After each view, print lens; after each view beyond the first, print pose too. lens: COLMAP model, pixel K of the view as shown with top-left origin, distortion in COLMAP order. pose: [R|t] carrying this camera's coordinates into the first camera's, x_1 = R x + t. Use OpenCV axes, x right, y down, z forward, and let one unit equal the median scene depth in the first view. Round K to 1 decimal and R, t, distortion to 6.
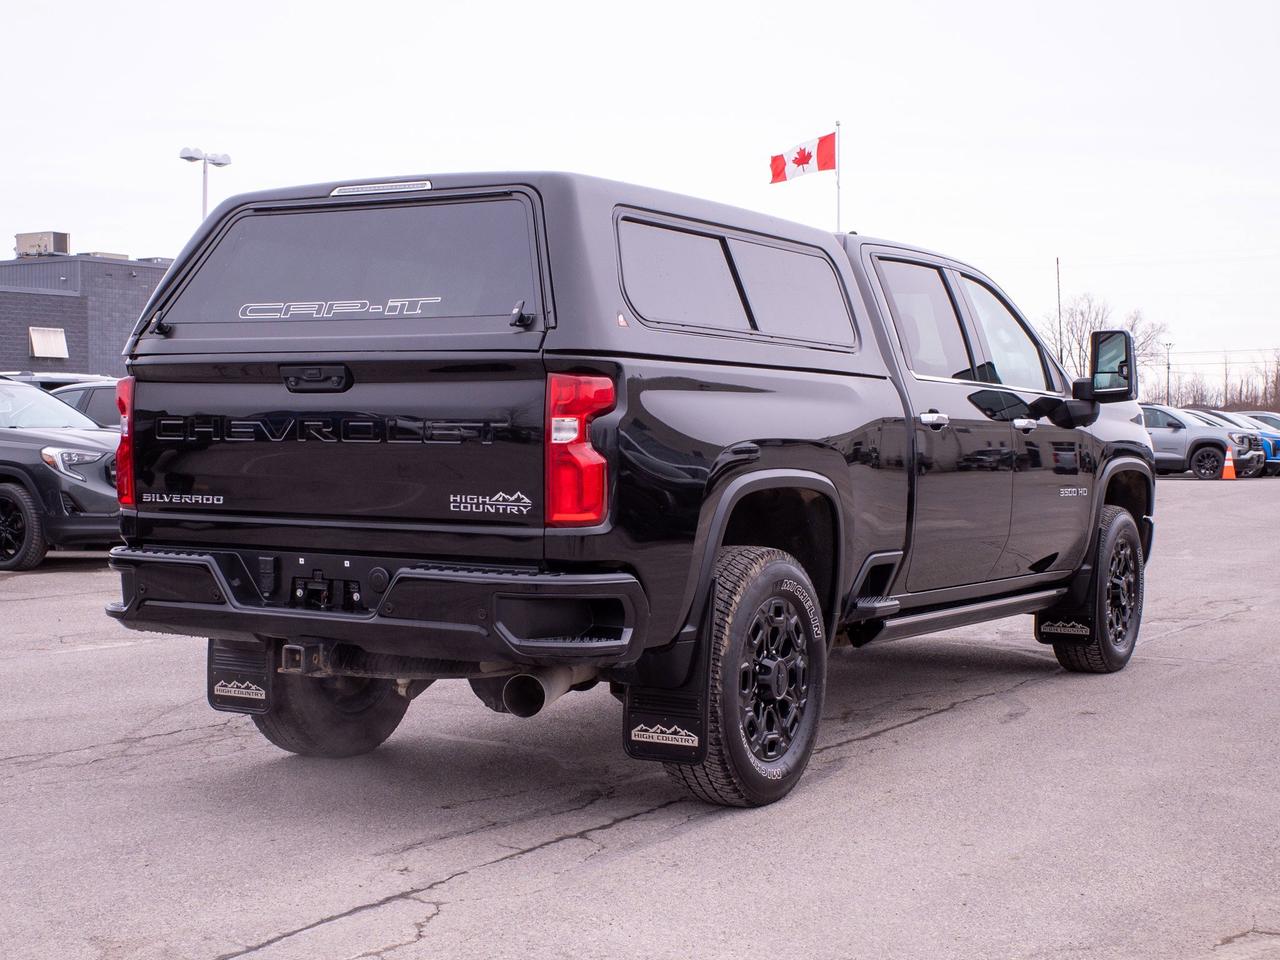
lens RADIAL K [[1970.9, 0, 560.0], [0, 1970.9, 507.5], [0, 0, 1]] dist [-0.067292, 0.015822]
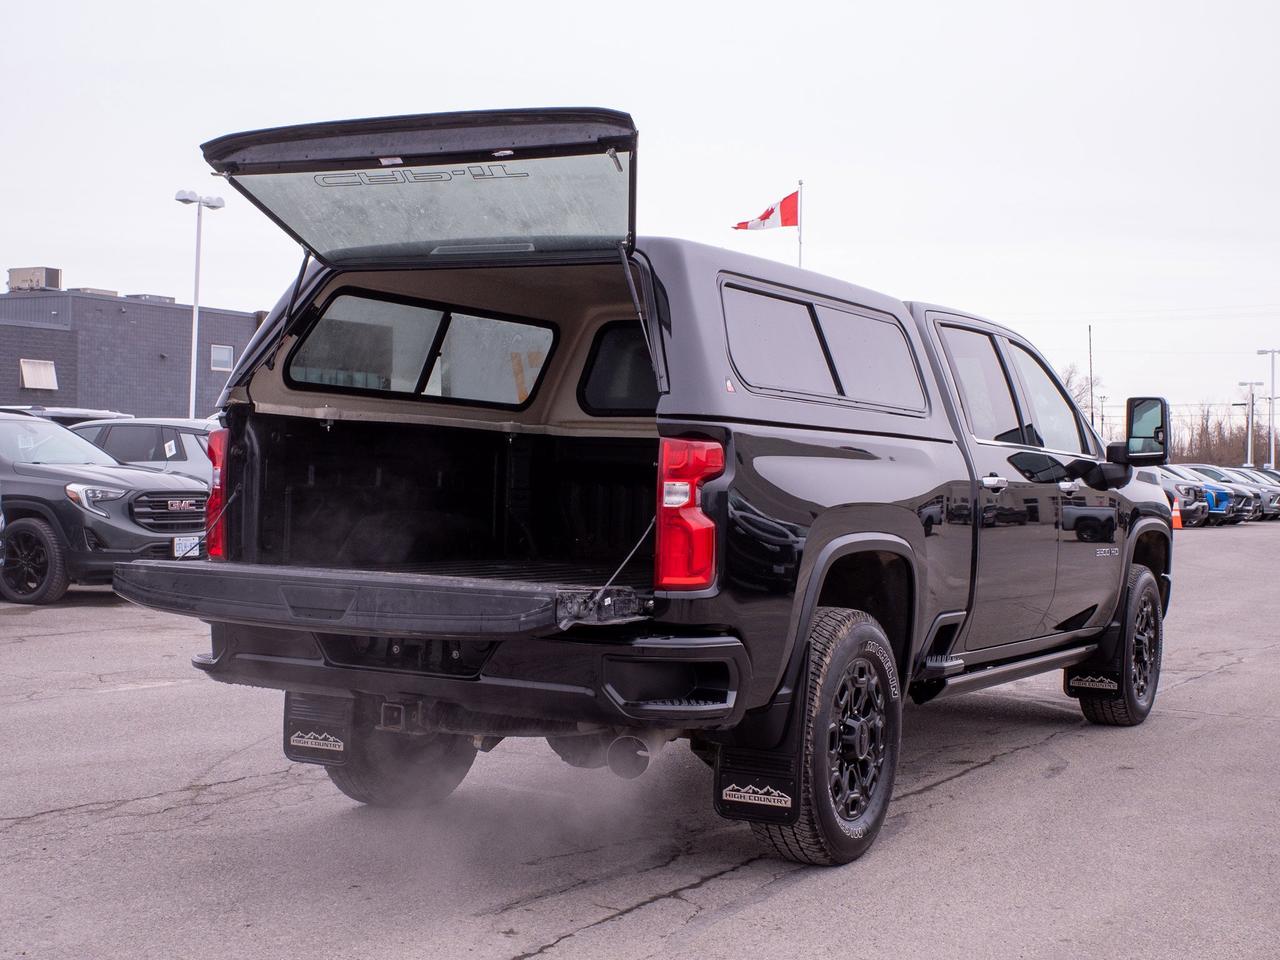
lens RADIAL K [[1883.2, 0, 618.2], [0, 1883.2, 481.4], [0, 0, 1]] dist [-0.058305, -0.005770]
pose [[0.998522, 0.018599, 0.051069, -0.068195], [-0.016952, 0.999328, -0.032493, -0.012446], [-0.051640, 0.031579, 0.998166, 0.035553]]
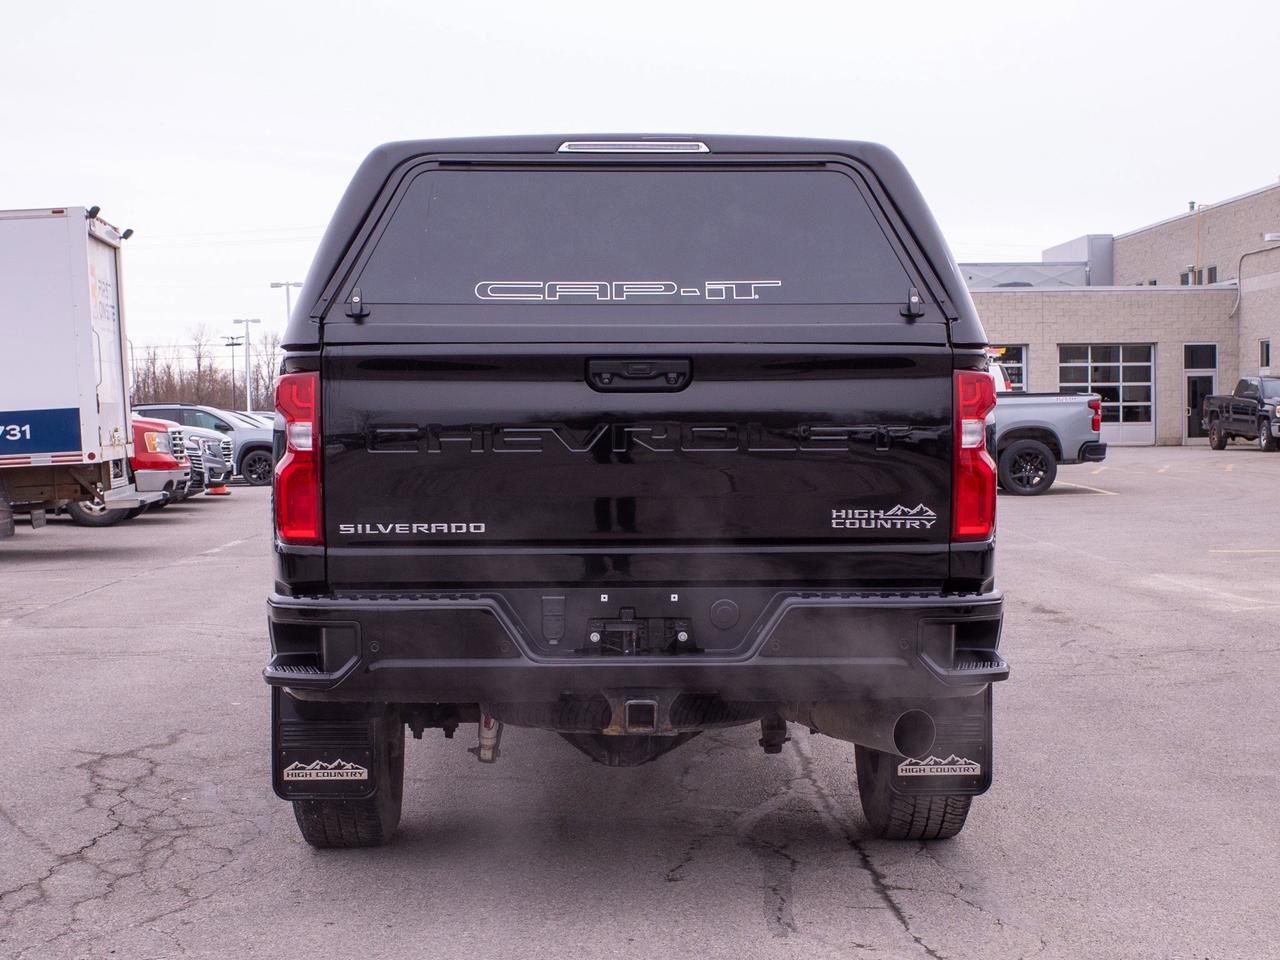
lens RADIAL K [[2181.9, 0, 656.4], [0, 2181.9, 545.6], [0, 0, 1]] dist [-0.057569, -0.018624]
pose [[0.829988, -0.041796, 0.556212, -0.598551], [0.035336, 0.999126, 0.022349, -0.013723], [-0.556660, 0.001104, 0.830740, 0.226648]]
